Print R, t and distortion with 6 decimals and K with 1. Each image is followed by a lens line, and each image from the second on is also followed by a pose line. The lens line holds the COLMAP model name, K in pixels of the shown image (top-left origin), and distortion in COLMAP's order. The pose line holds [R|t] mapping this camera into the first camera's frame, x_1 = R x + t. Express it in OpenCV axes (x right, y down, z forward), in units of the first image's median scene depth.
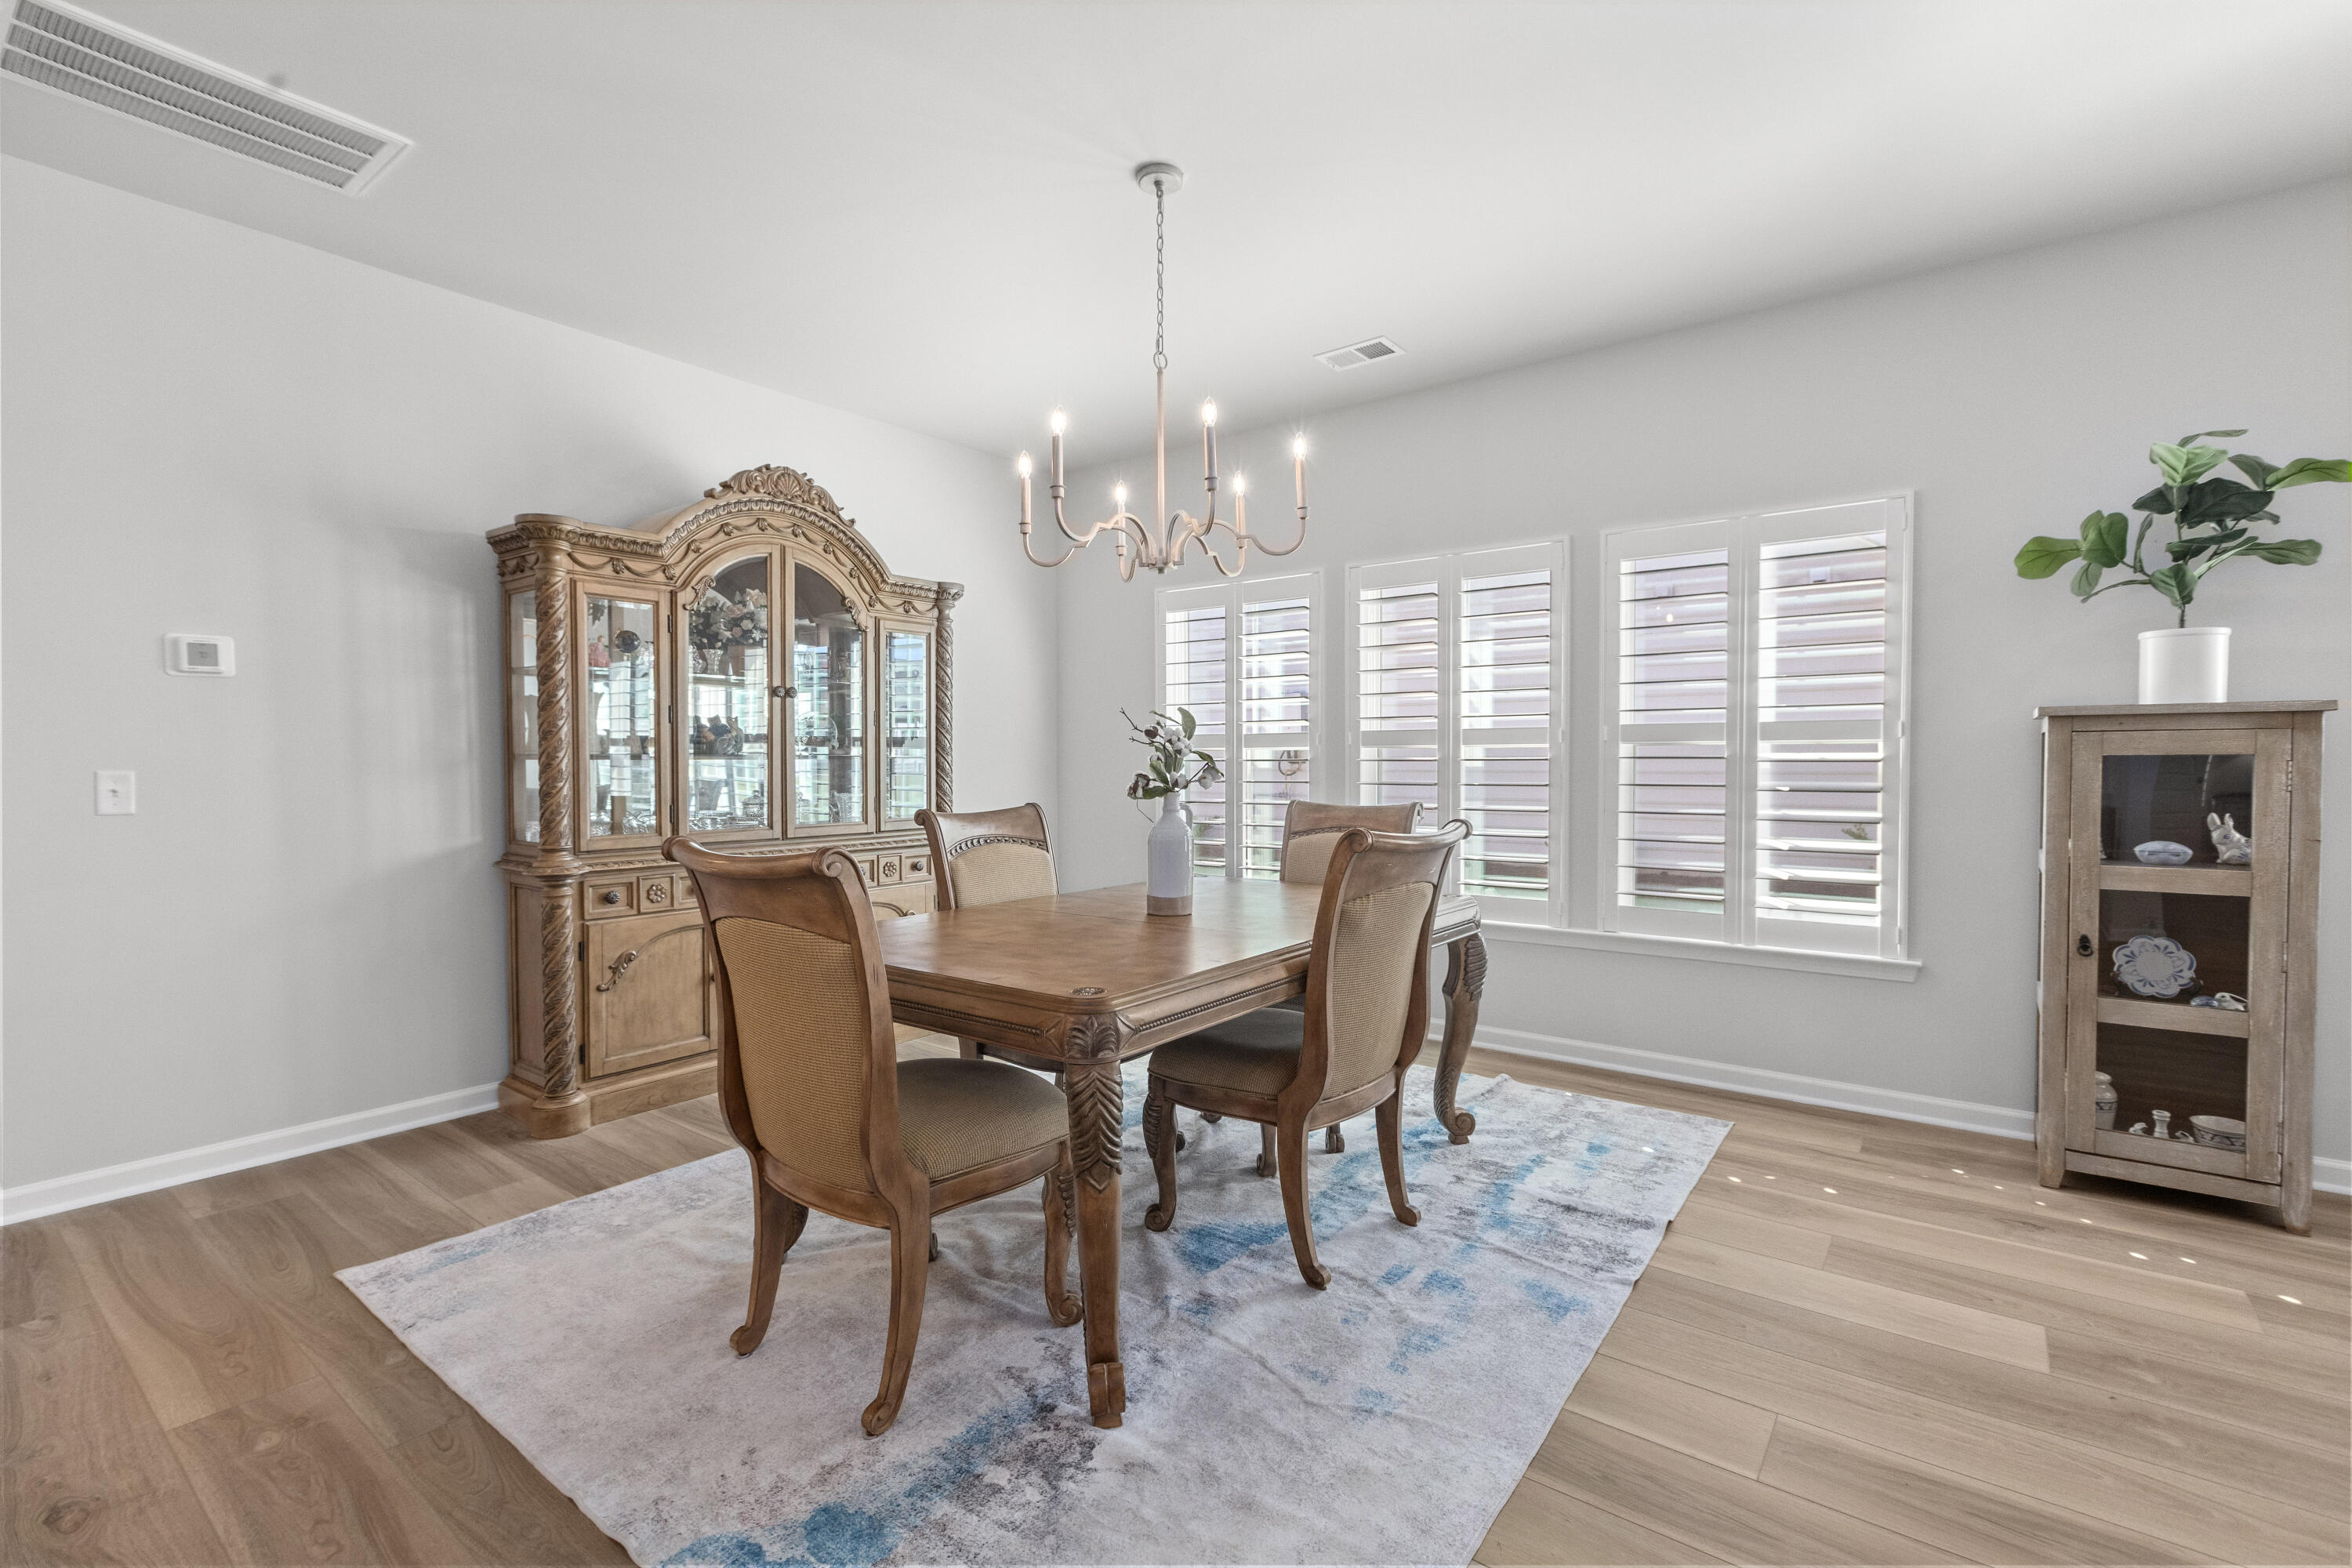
lens RADIAL K [[1104.8, 0, 1176.0], [0, 1104.8, 784.0], [0, 0, 1]] dist [-0.000733, 0.000044]
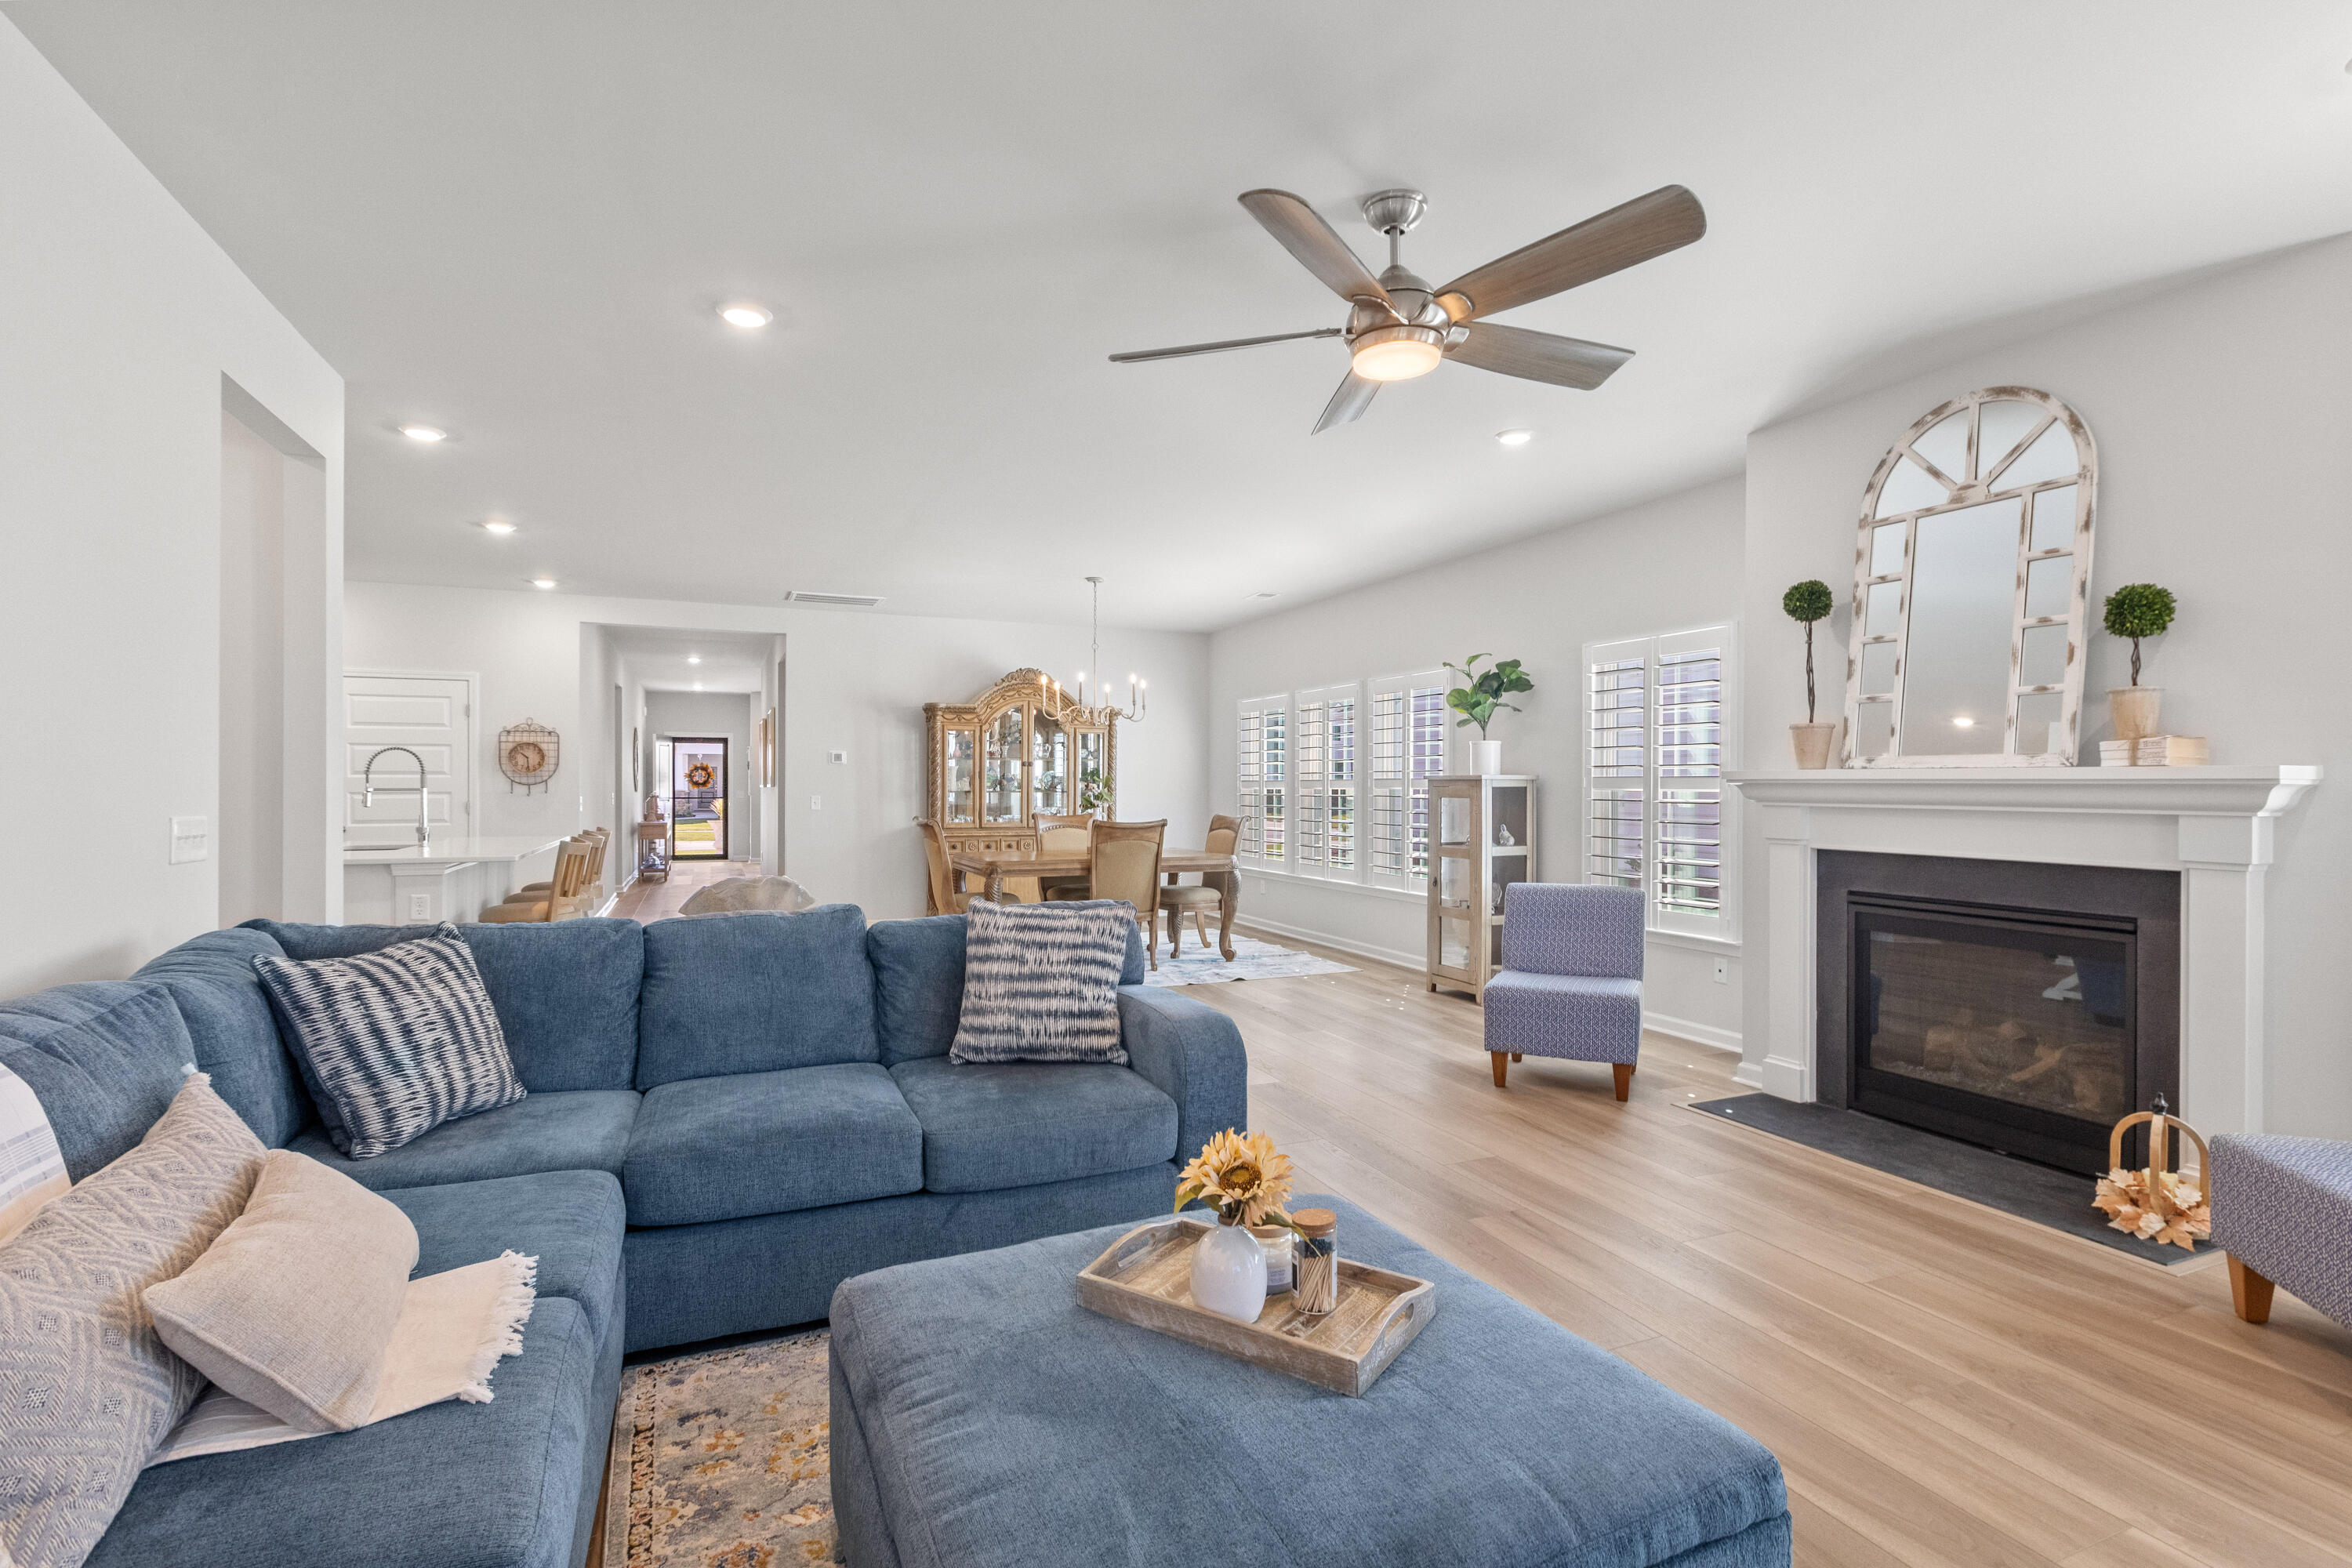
lens RADIAL K [[1104.8, 0, 1176.0], [0, 1104.8, 784.0], [0, 0, 1]] dist [-0.000733, 0.000044]
pose [[0.862135, 0.008604, -0.506606, 1.185011], [-0.025877, 0.999299, -0.027065, 0.016779], [0.506018, 0.036443, 0.861753, -0.932683]]
